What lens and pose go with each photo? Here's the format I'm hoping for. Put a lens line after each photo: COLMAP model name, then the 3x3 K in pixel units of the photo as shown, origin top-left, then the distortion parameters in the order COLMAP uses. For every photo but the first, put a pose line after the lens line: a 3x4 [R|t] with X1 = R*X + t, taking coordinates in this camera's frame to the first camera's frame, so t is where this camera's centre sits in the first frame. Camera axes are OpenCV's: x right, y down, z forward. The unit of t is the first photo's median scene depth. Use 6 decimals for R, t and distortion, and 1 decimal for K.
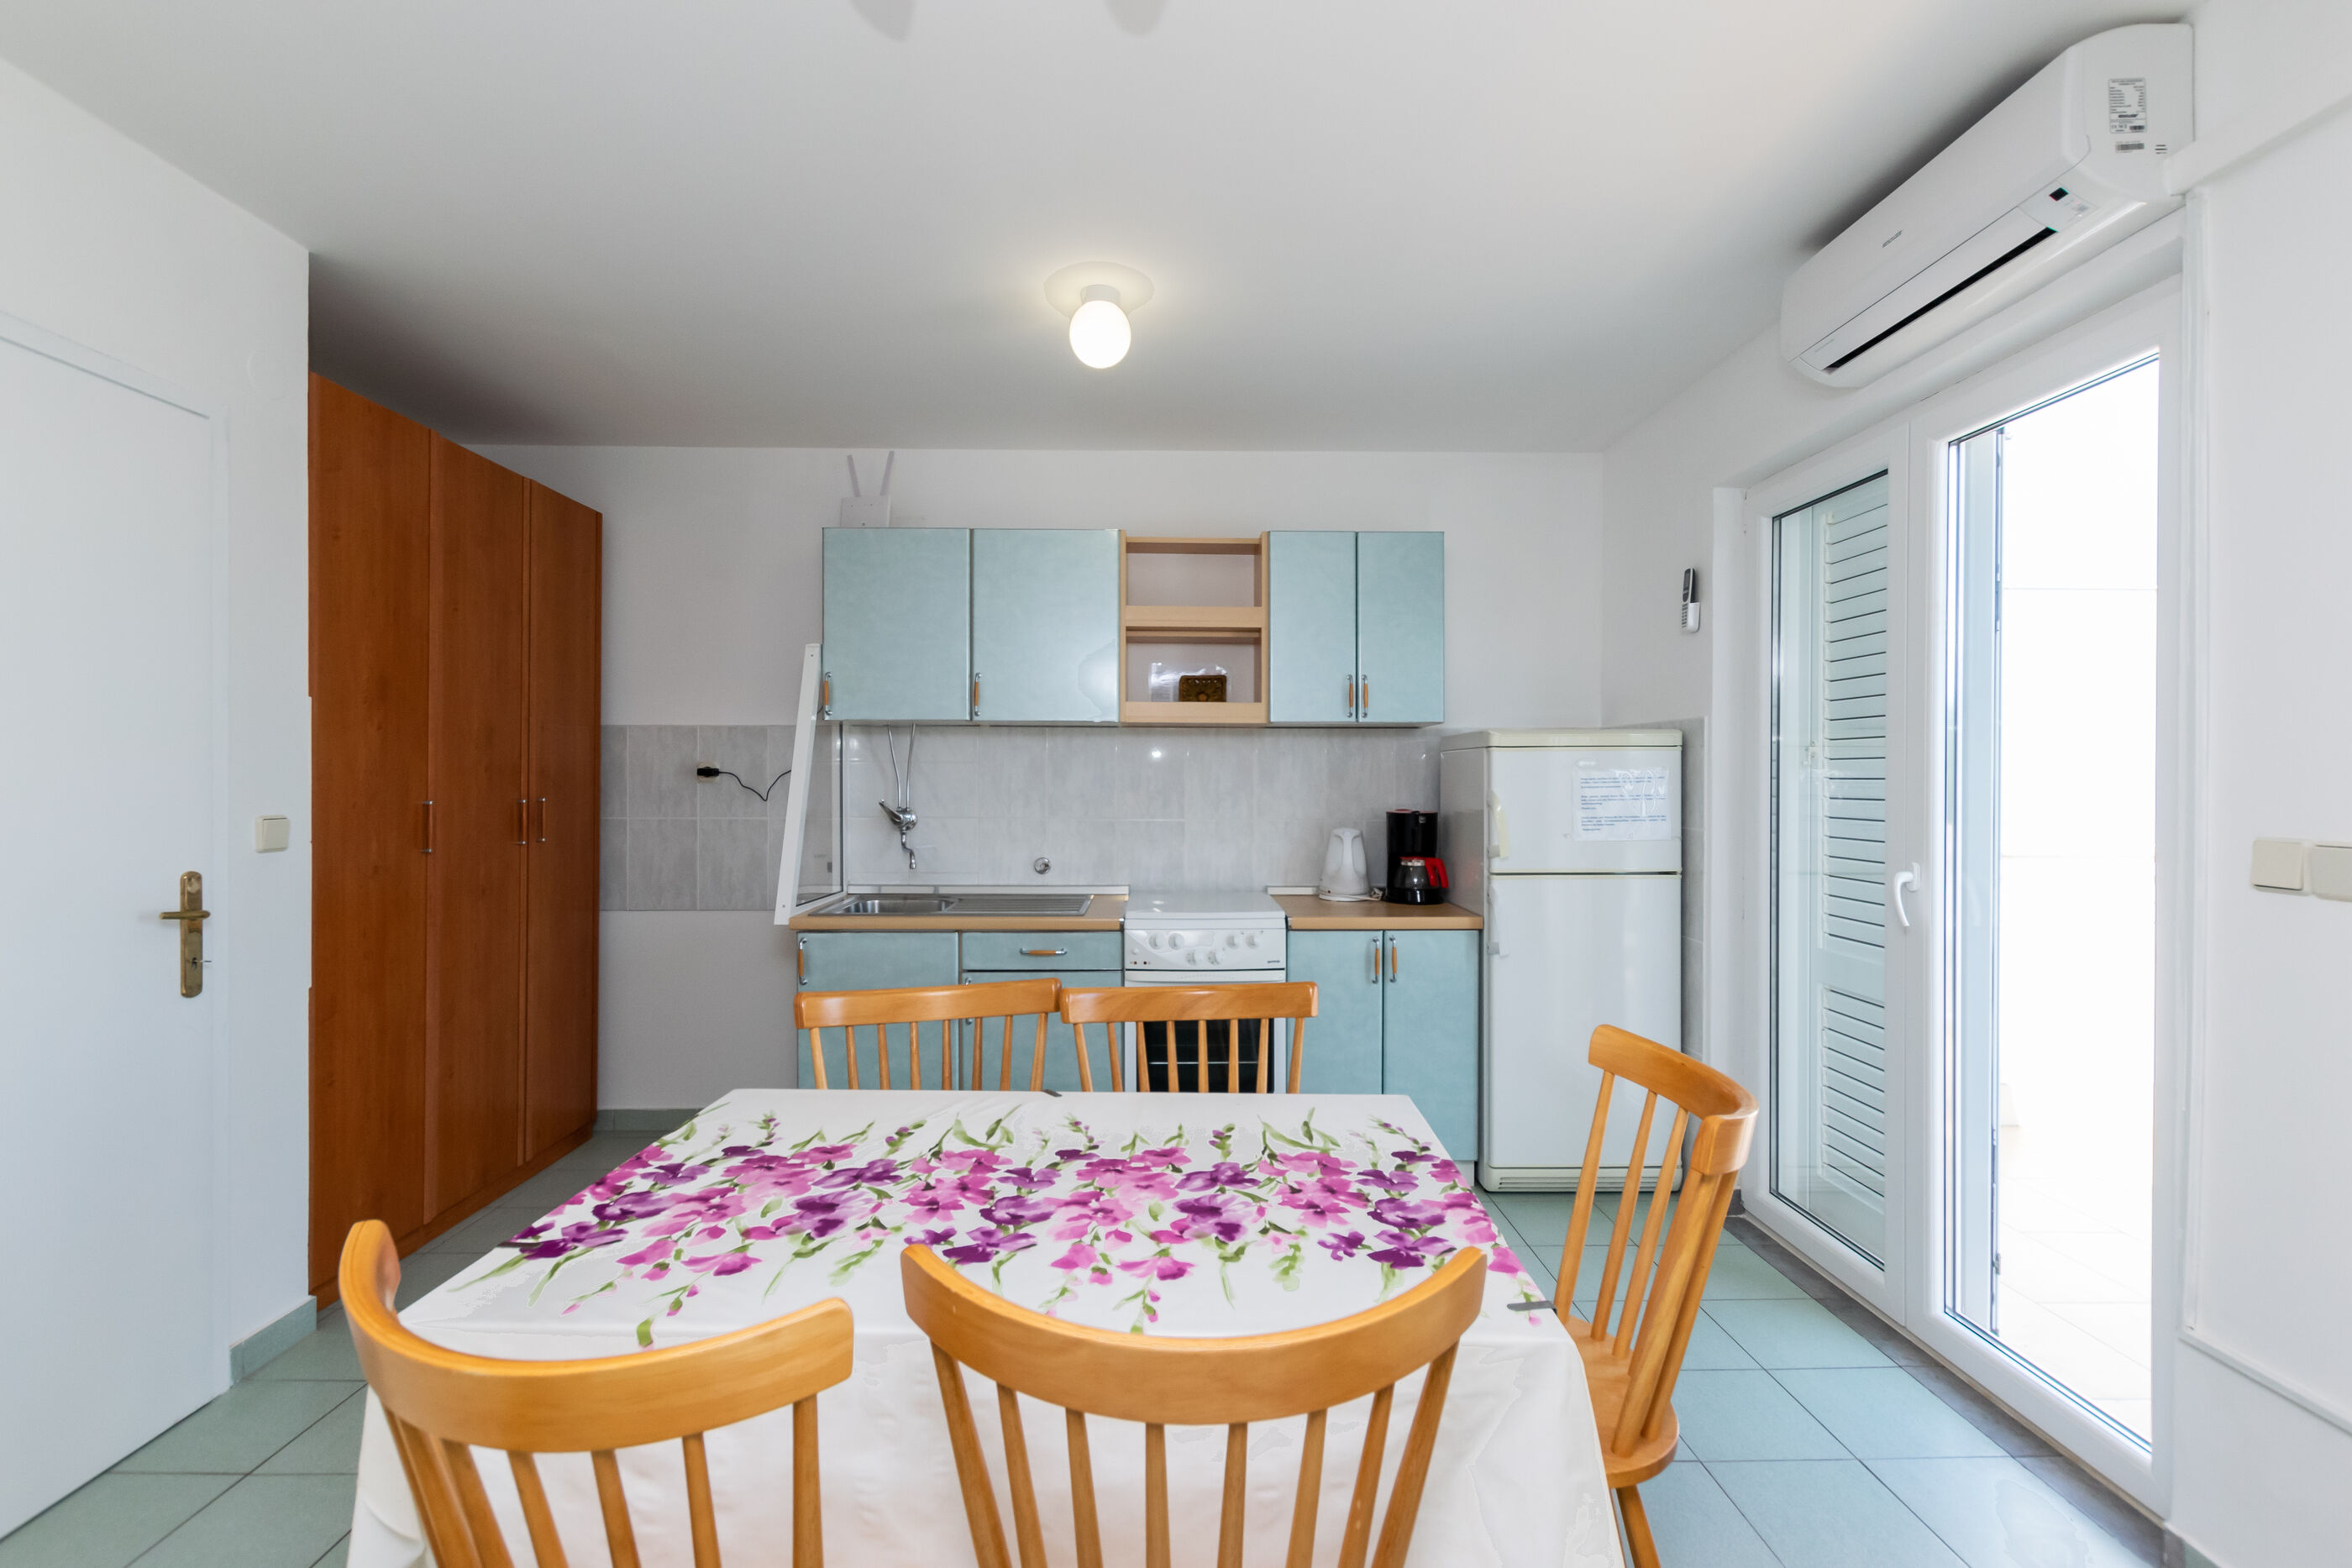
lens RADIAL K [[1033.3, 0, 1176.0], [0, 1033.3, 784.0], [0, 0, 1]] dist [0.002090, 0.000346]
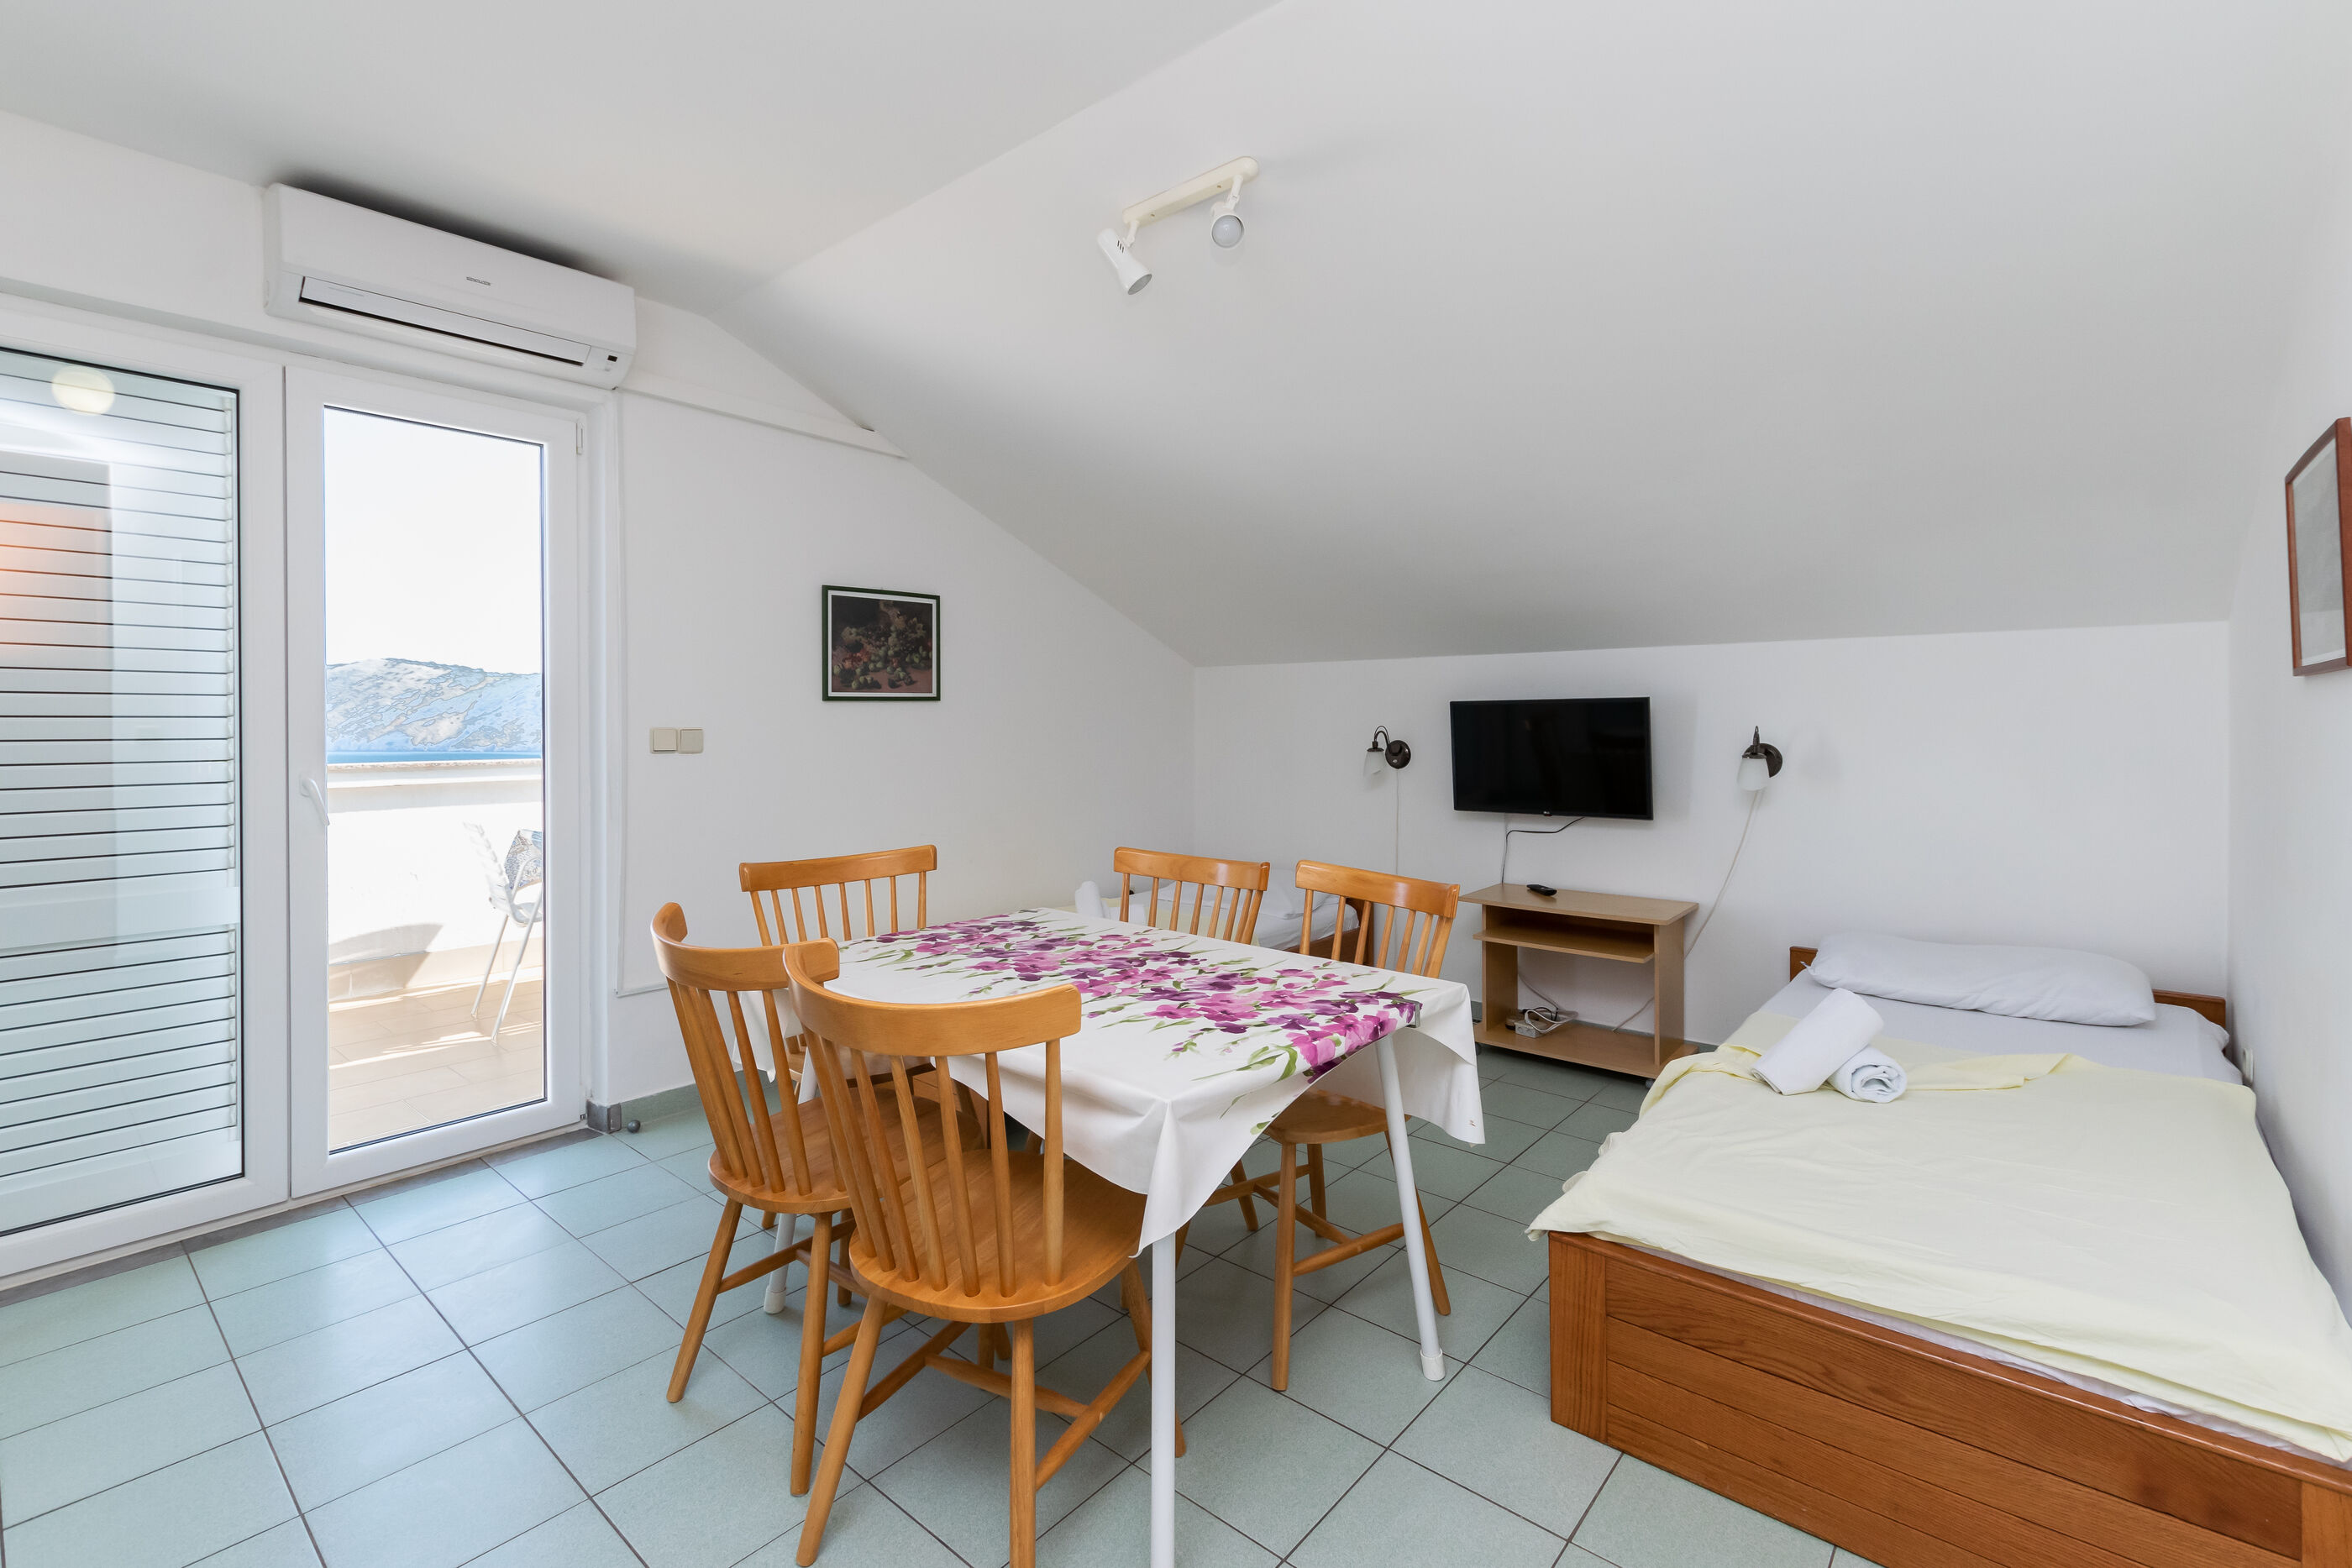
lens RADIAL K [[1052.4, 0, 1168.2], [0, 1052.4, 721.0], [0, 0, 1]] dist [0.000876, -0.001274]
pose [[-0.742692, 0.001006, 0.669632, -1.078024], [0.004221, 0.999986, 0.003179, 0.034765], [-0.669620, 0.005188, -0.742686, 1.812608]]
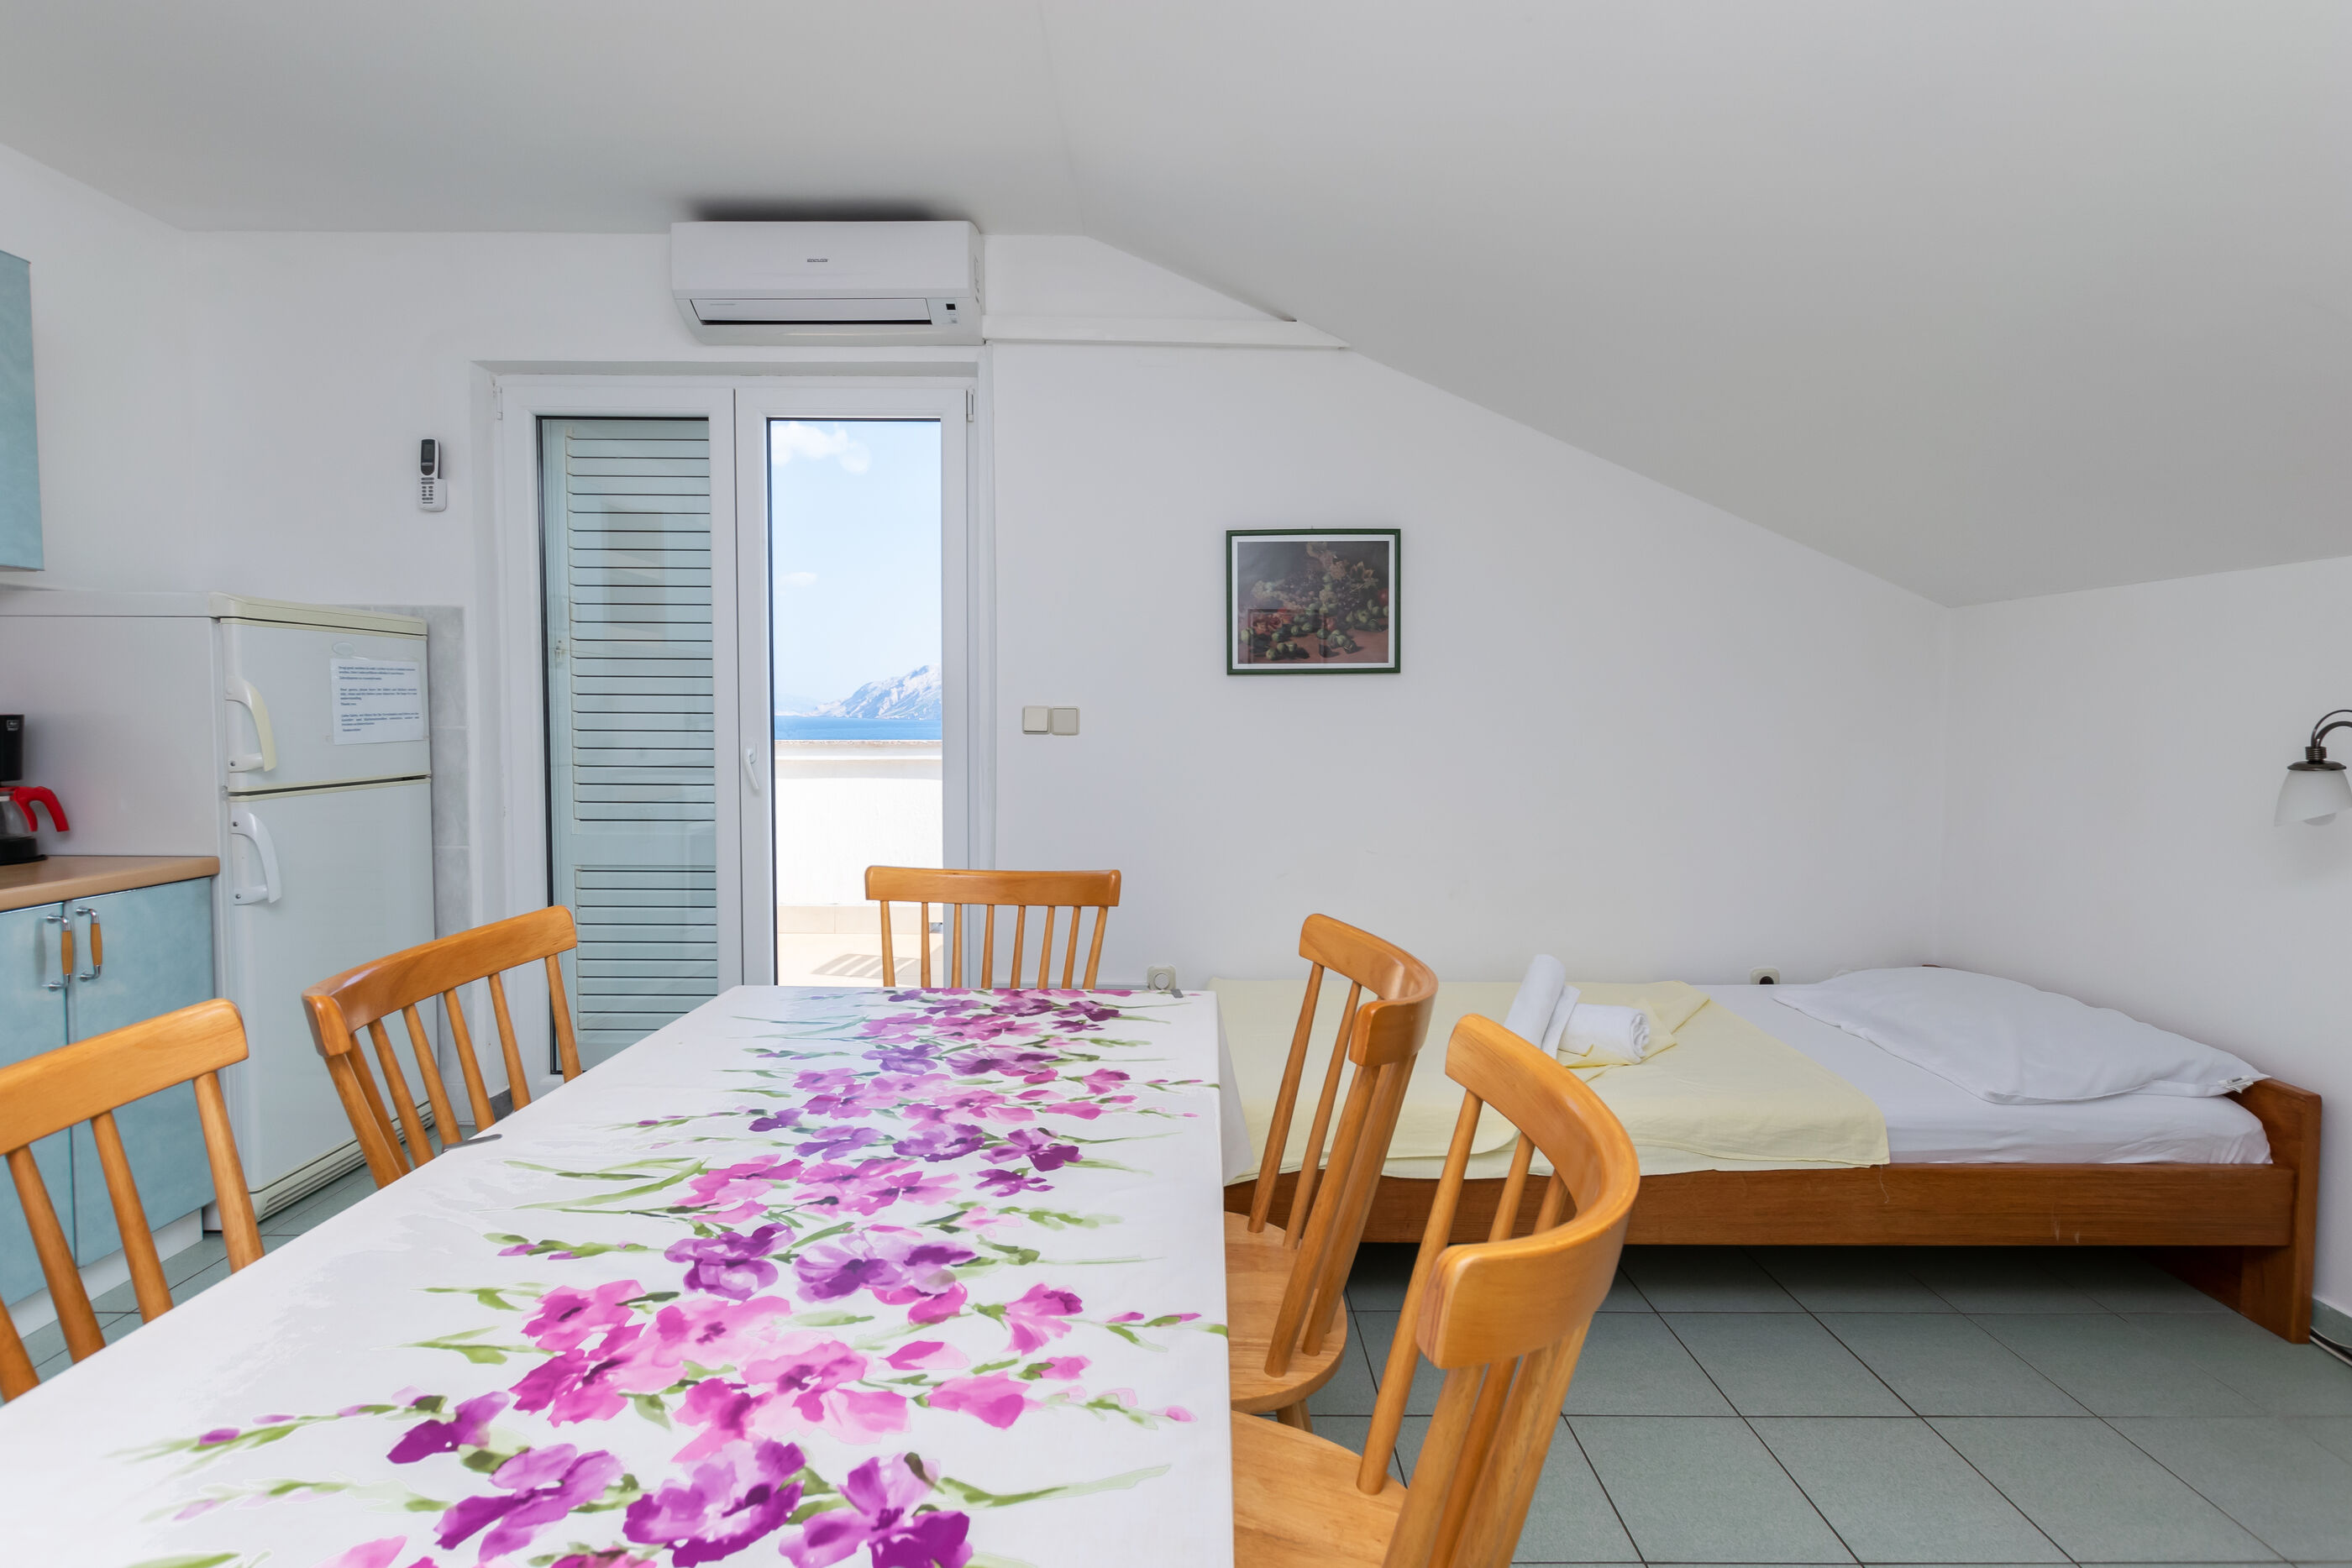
lens RADIAL K [[1029.0, 0, 1171.5], [0, 1029.0, 755.8], [0, 0, 1]] dist [0.000714, -0.000072]
pose [[0.017286, -0.043725, 0.998894, -0.810038], [0.000152, 0.999043, 0.043728, 0.058531], [-0.999851, -0.000604, 0.017276, 0.680374]]
